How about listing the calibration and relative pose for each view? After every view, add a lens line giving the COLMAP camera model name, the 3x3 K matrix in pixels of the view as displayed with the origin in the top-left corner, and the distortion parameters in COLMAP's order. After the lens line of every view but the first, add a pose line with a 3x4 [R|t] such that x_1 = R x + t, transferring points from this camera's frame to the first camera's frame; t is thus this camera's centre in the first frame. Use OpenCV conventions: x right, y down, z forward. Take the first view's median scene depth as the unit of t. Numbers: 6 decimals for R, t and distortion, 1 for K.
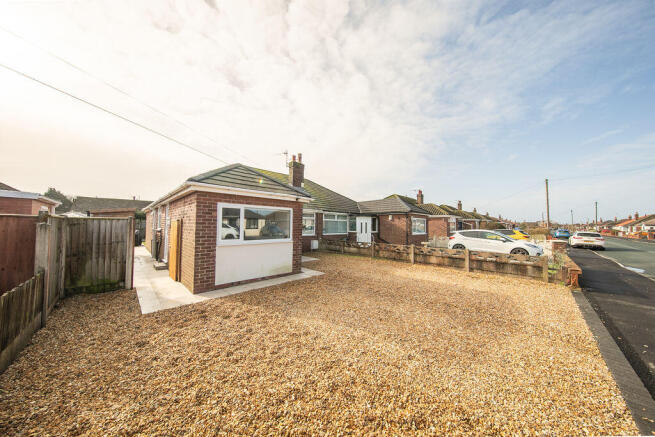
lens RADIAL K [[207.8, 0, 327.5], [0, 207.8, 218.5], [0, 0, 1]] dist [-0.000034, -0.000002]
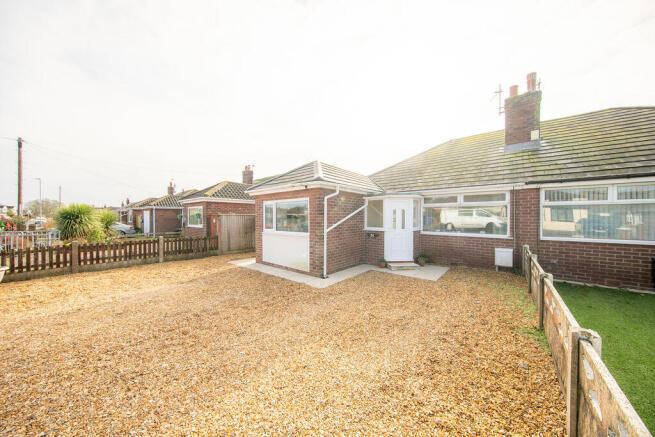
lens RADIAL K [[207.8, 0, 327.5], [0, 207.8, 218.5], [0, 0, 1]] dist [-0.000034, -0.000002]
pose [[0.092506, -0.007529, -0.995684, 0.569506], [0.035304, 0.999367, -0.004277, 0.035000], [0.995086, -0.034756, 0.092714, 0.826773]]
